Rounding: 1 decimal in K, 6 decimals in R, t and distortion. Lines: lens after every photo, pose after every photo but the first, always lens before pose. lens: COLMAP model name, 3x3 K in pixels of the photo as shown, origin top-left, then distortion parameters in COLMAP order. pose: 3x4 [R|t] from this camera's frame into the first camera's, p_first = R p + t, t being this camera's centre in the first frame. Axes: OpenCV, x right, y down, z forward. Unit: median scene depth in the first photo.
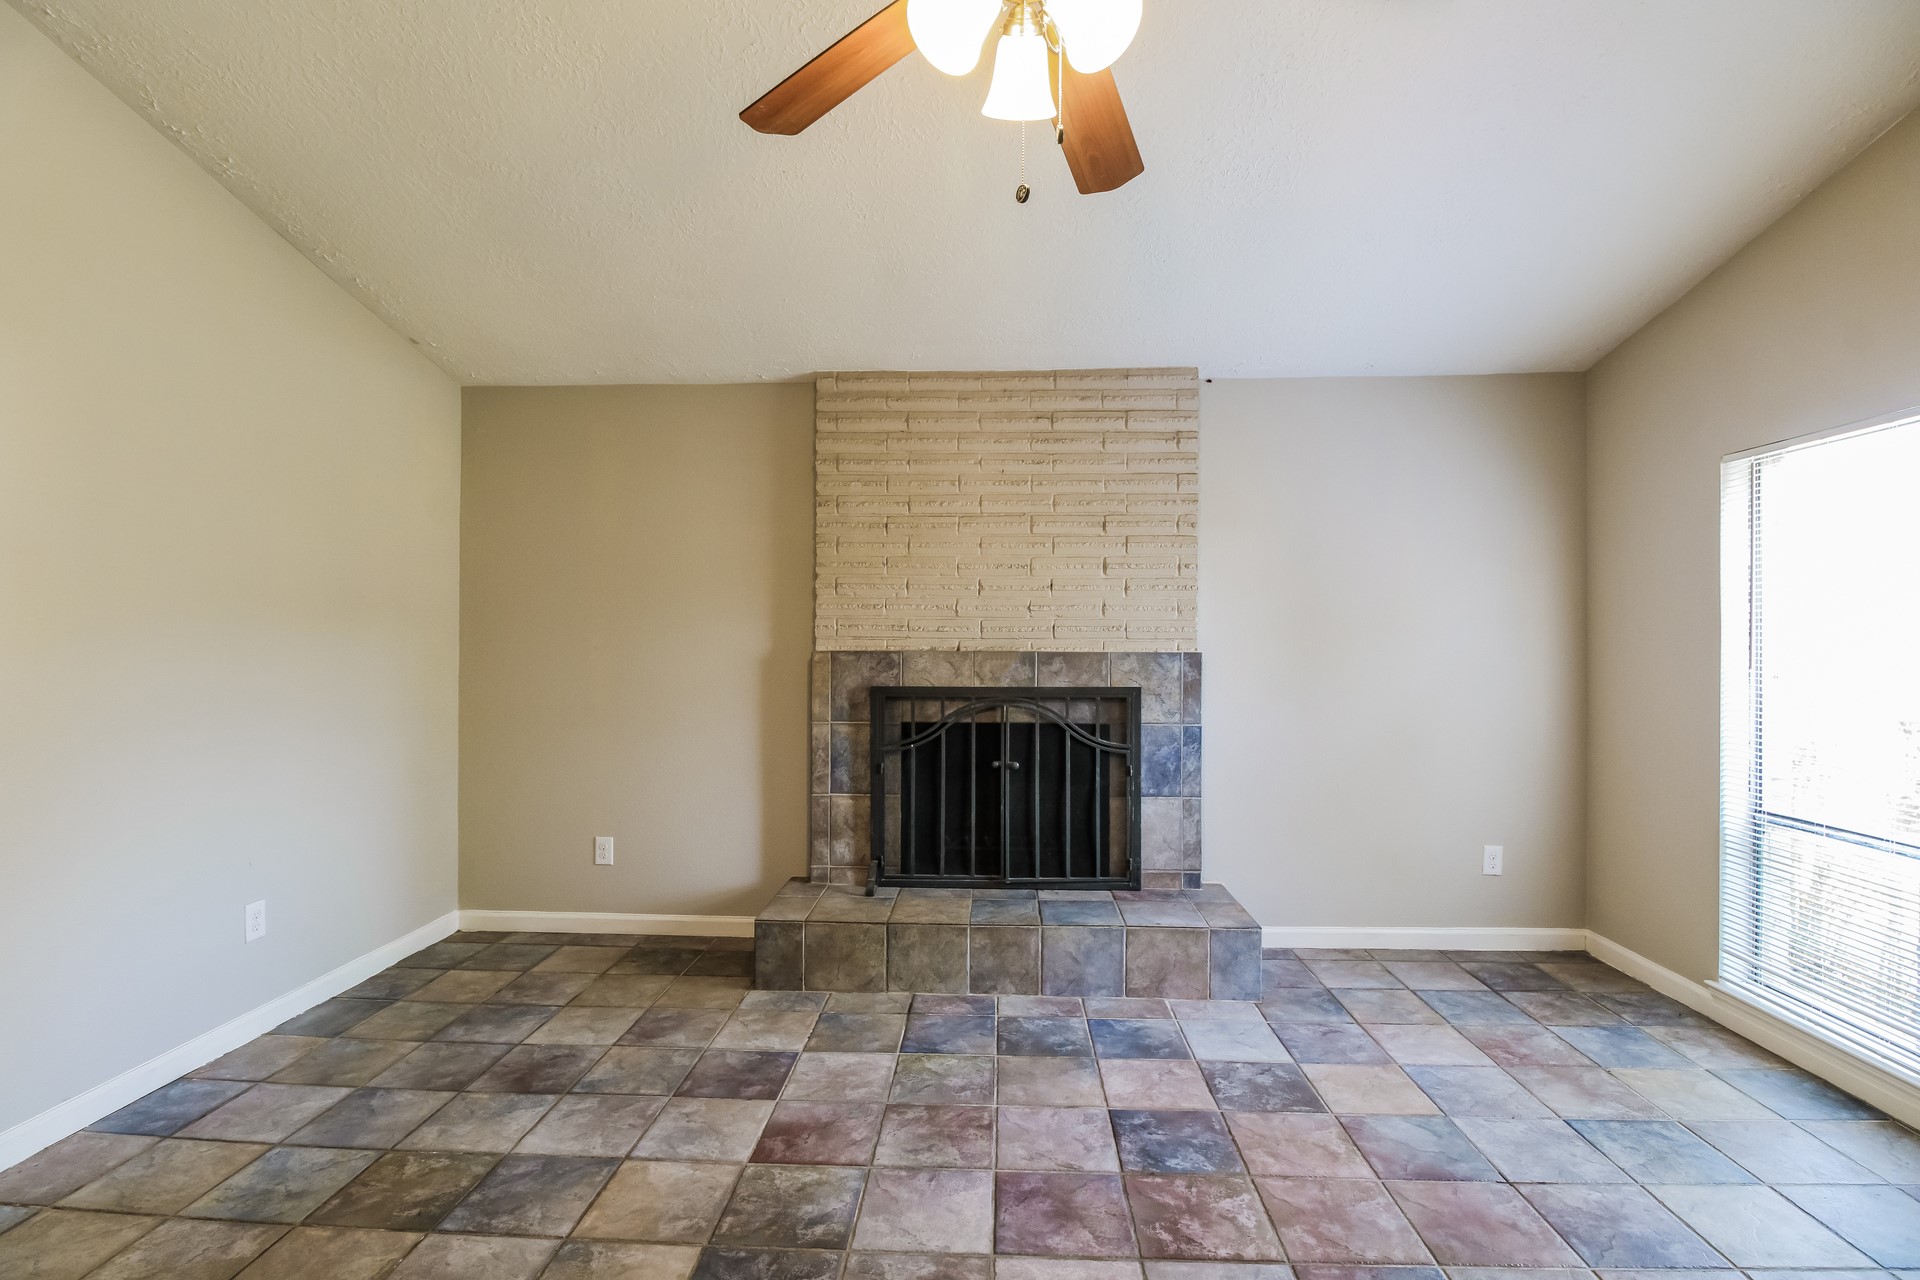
lens RADIAL K [[892.7, 0, 964.1], [0, 892.7, 643.2], [0, 0, 1]] dist [-0.000446, -0.012003]
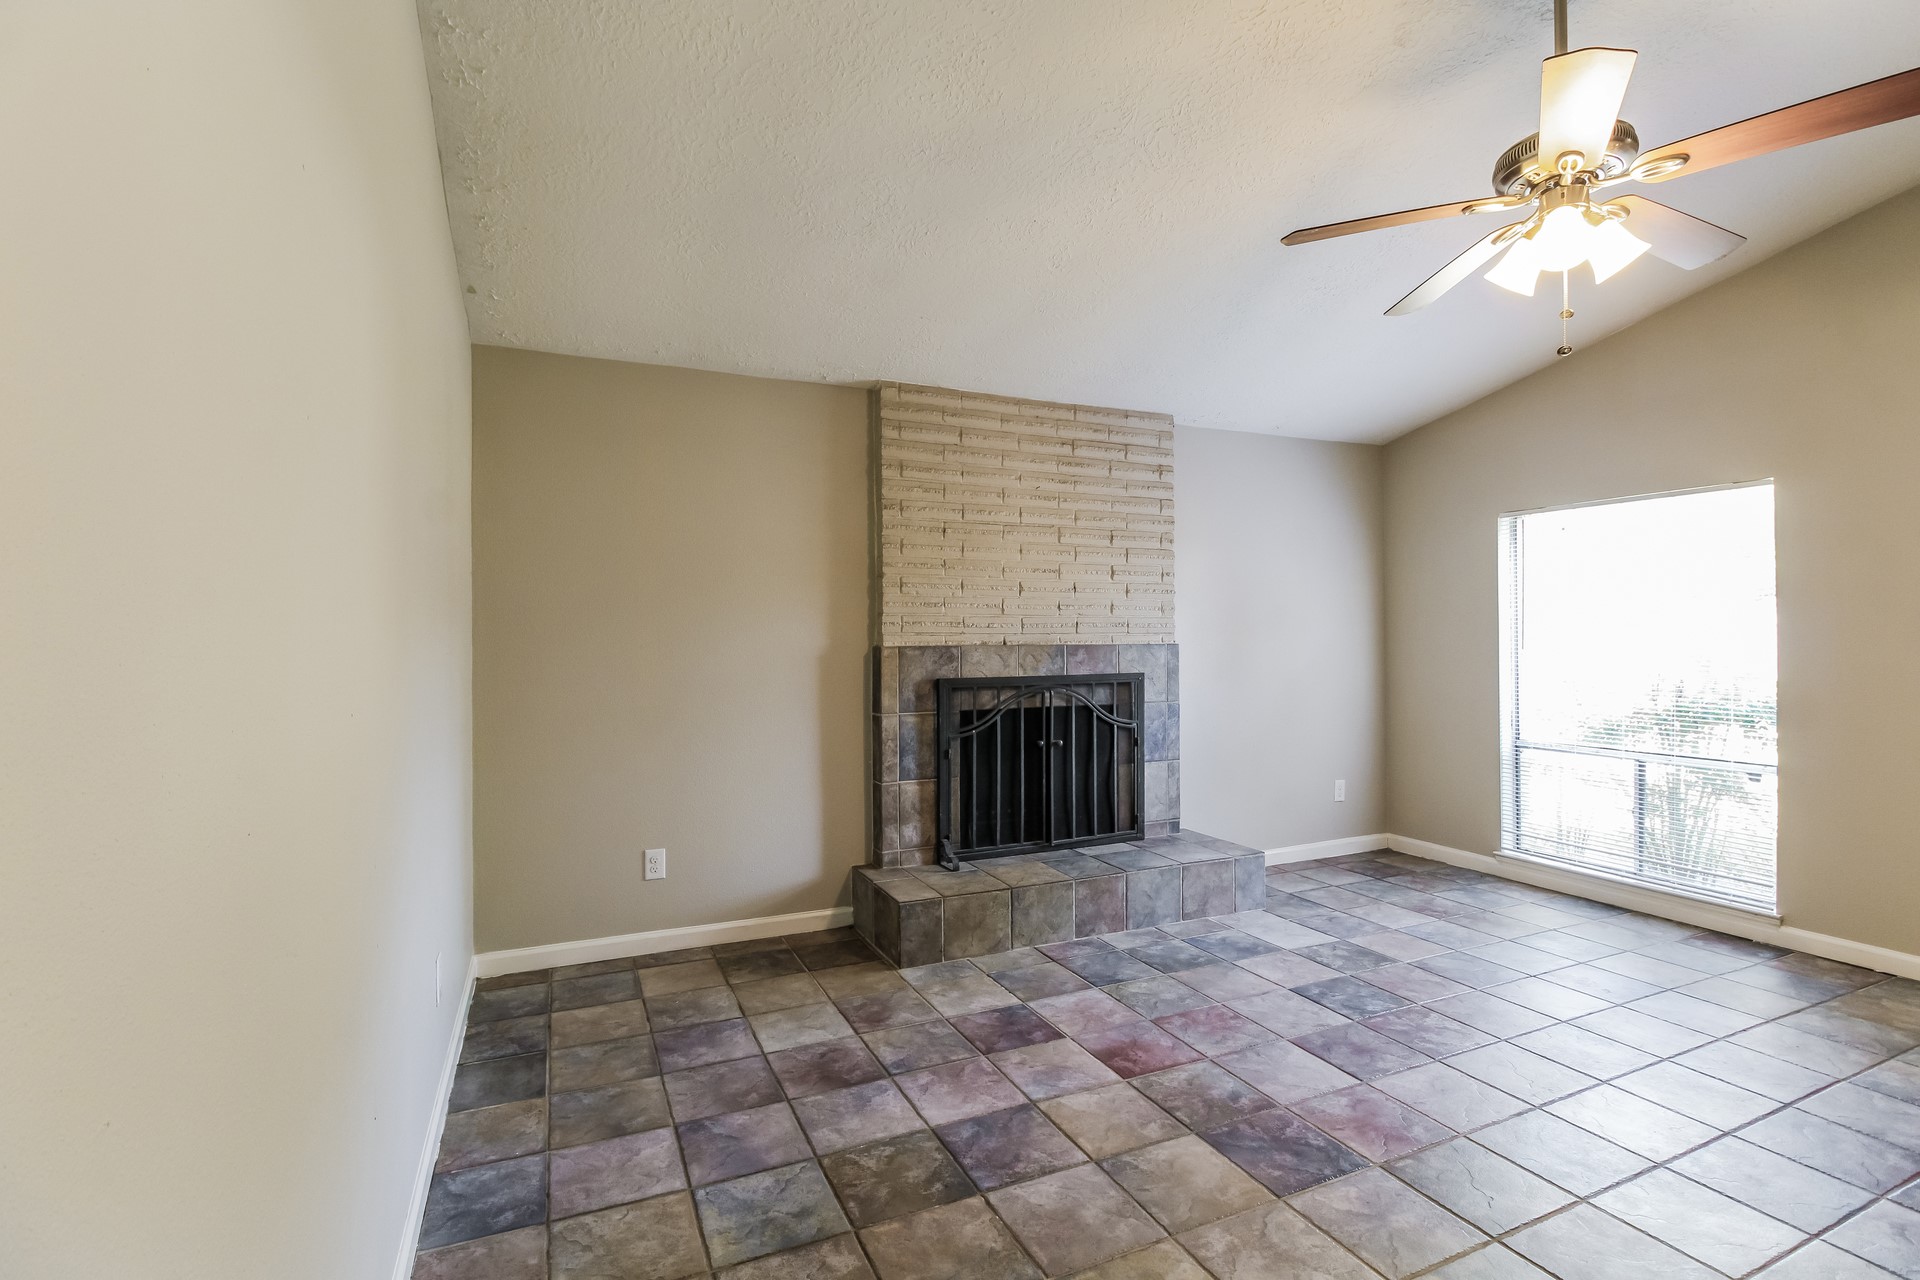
lens RADIAL K [[892.7, 0, 948.5], [0, 892.7, 635.2], [0, 0, 1]] dist [-0.000446, -0.012003]
pose [[0.892321, -0.007086, 0.451346, -0.592192], [0.008796, 0.999960, -0.001691, -0.002295], [-0.451316, 0.005479, 0.892348, 0.030760]]
